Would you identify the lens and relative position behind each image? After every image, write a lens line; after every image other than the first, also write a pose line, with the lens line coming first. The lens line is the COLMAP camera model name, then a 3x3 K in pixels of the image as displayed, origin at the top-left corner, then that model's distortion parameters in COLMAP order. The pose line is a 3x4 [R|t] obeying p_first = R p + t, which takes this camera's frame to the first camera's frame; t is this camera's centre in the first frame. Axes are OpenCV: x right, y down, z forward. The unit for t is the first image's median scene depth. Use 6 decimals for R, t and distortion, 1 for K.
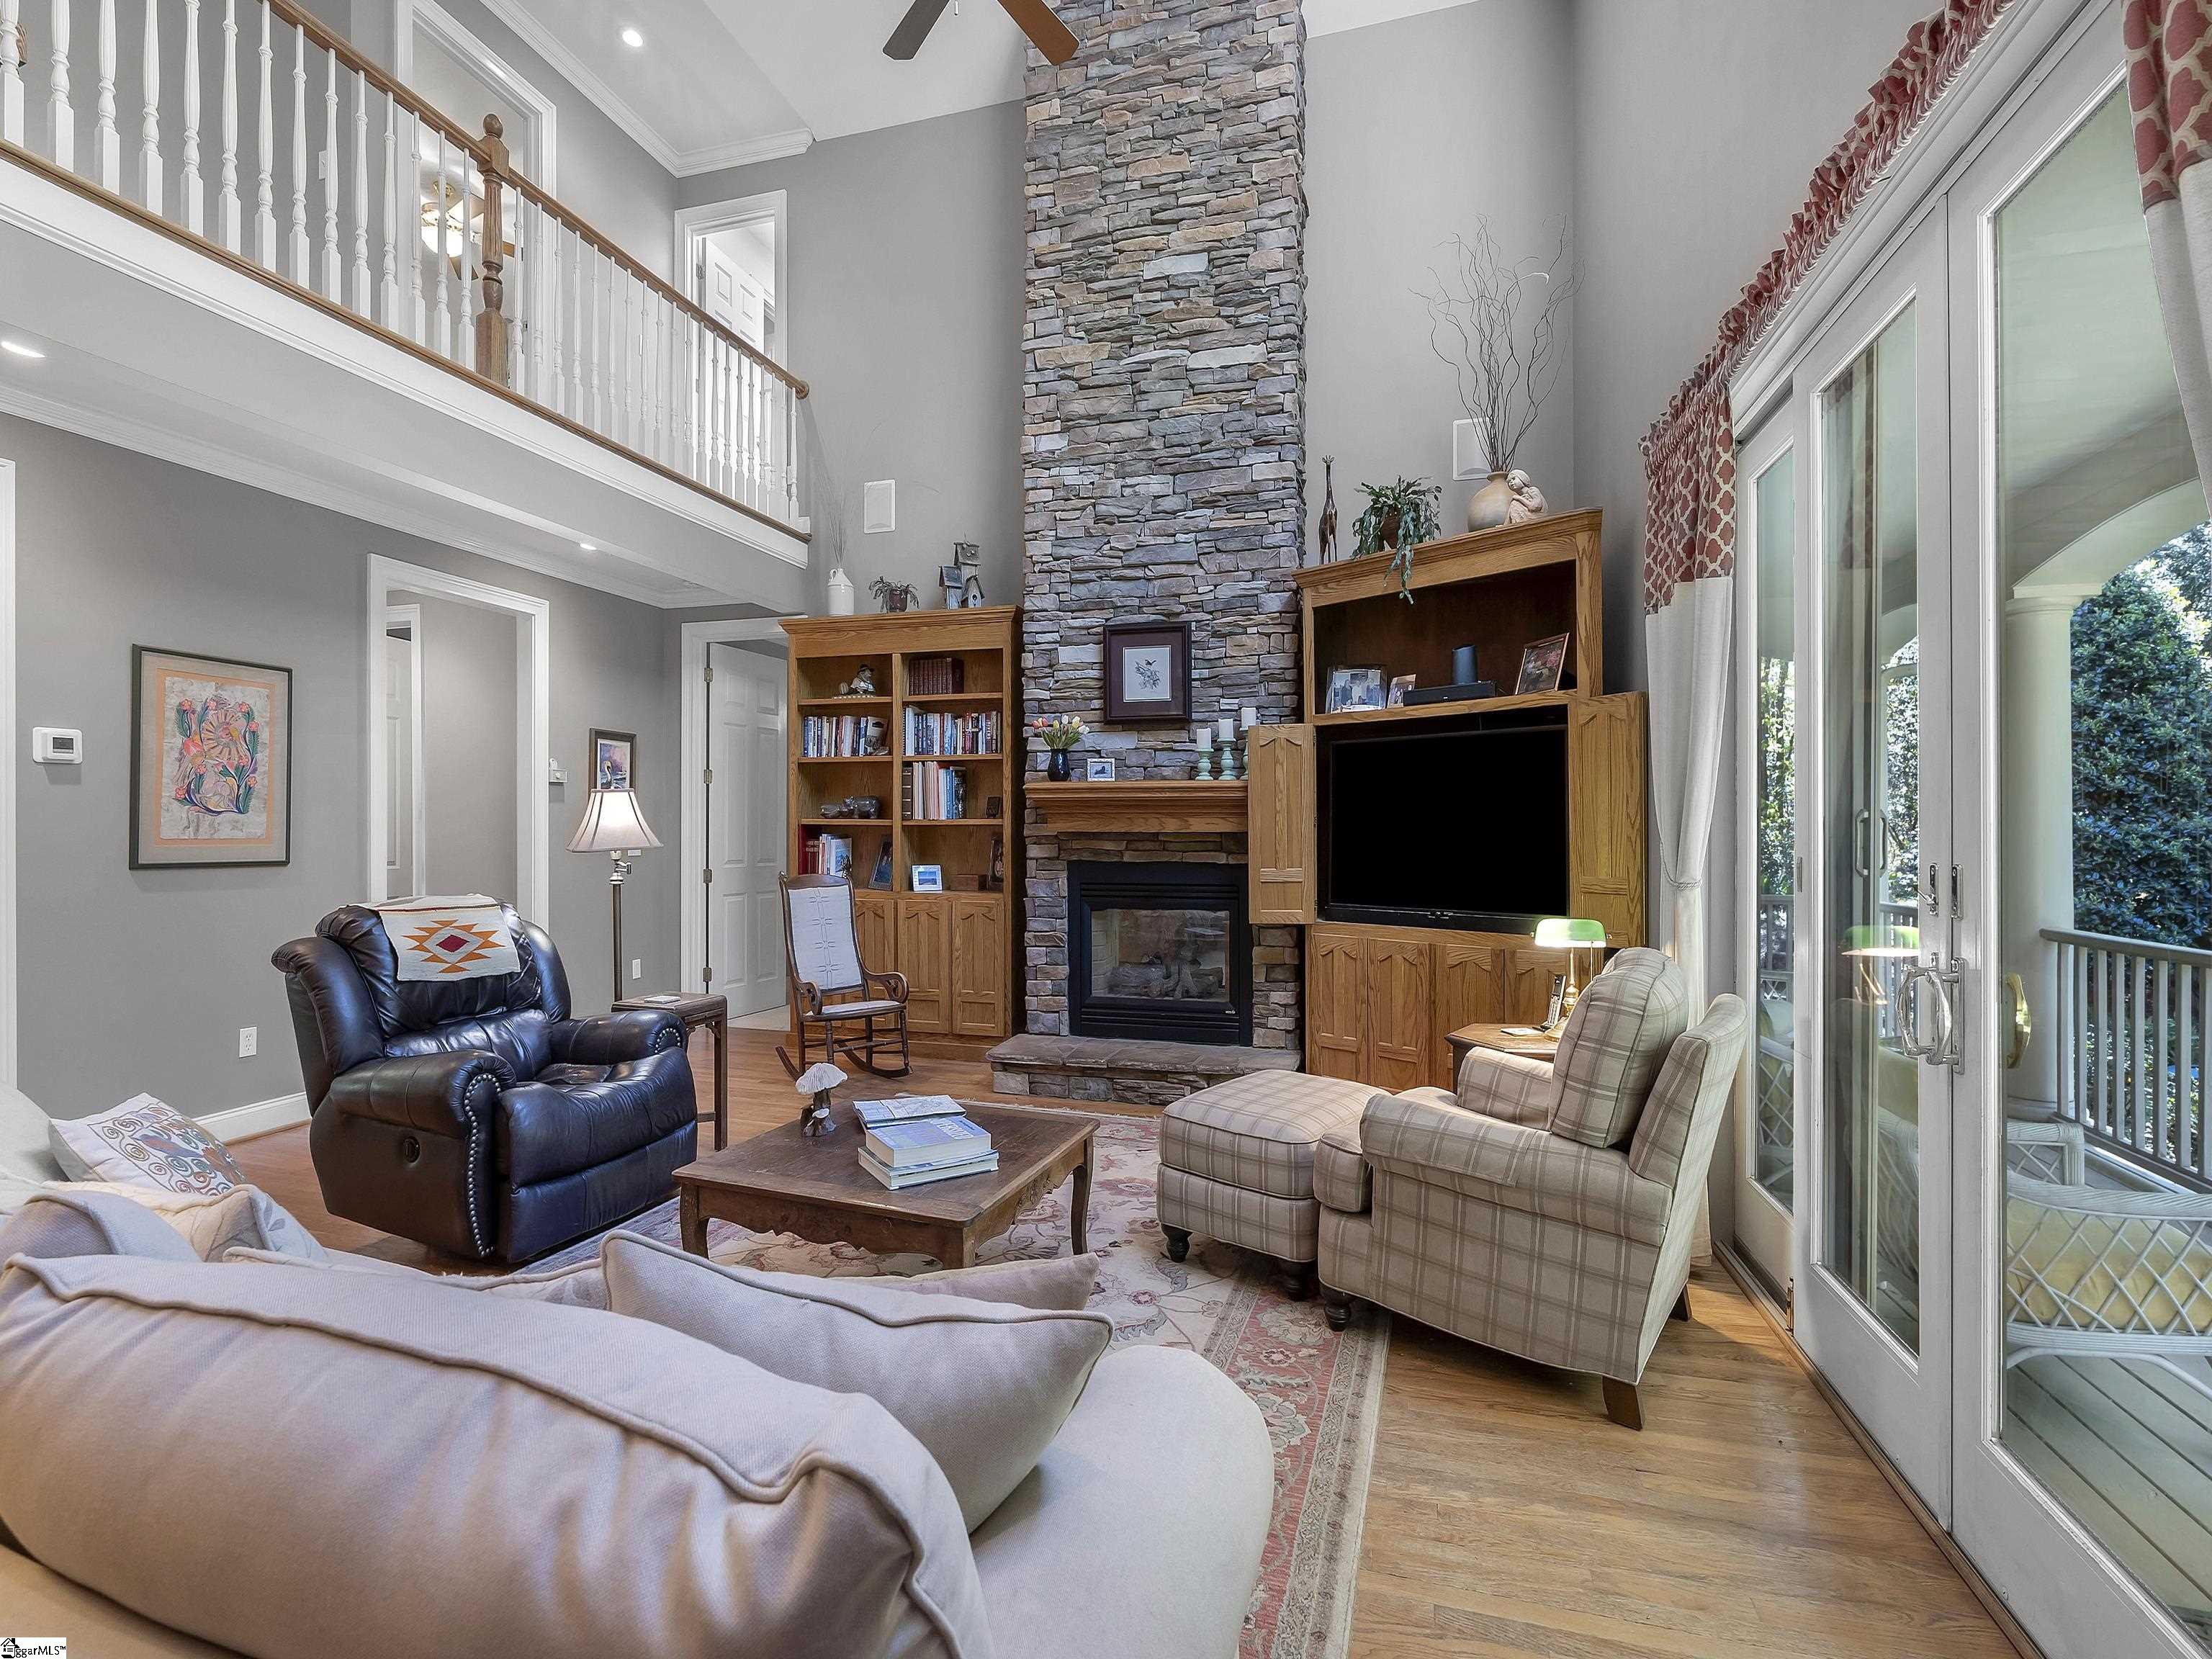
lens RADIAL K [[997.1, 0, 1100.8], [0, 997.1, 827.5], [0, 0, 1]] dist [0.005286, 0.000867]
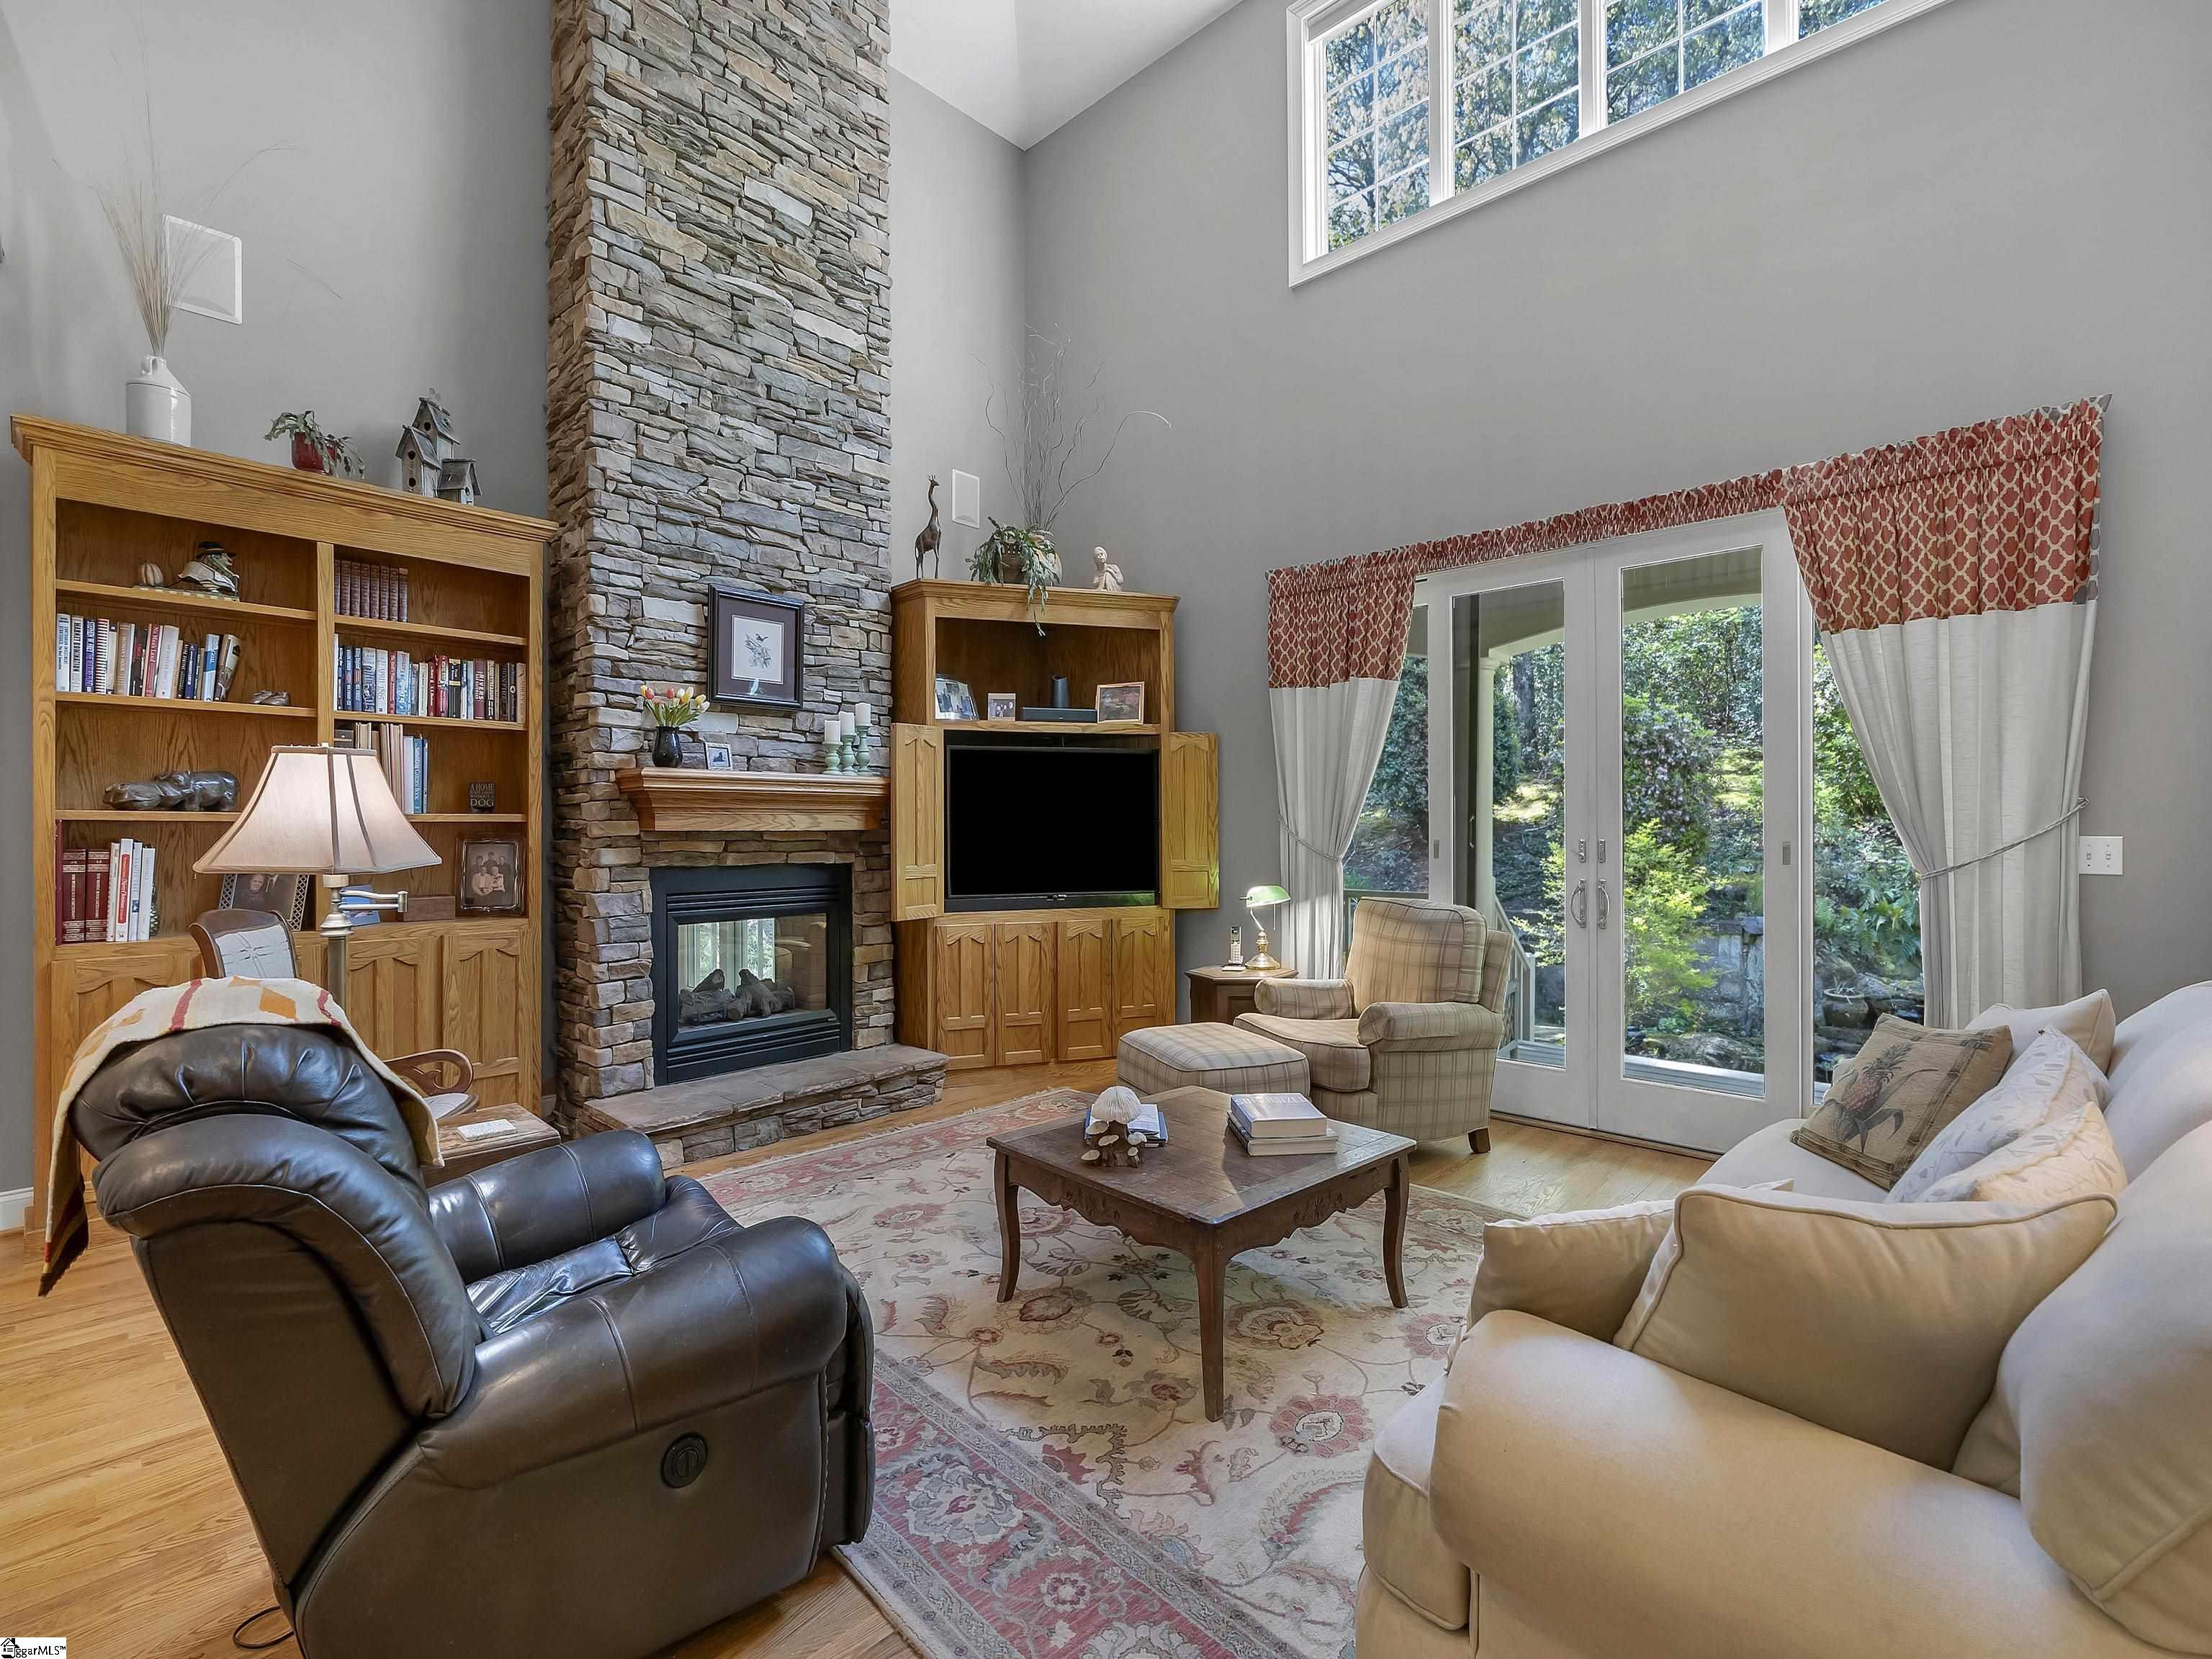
lens RADIAL K [[997.1, 0, 1106.5], [0, 997.1, 825.2], [0, 0, 1]] dist [0.005286, 0.000867]
pose [[0.468605, -0.000652, 0.883408, -0.577008], [0.000708, 1.000000, 0.000362, -0.000412], [-0.883408, 0.000456, 0.468605, 0.313665]]
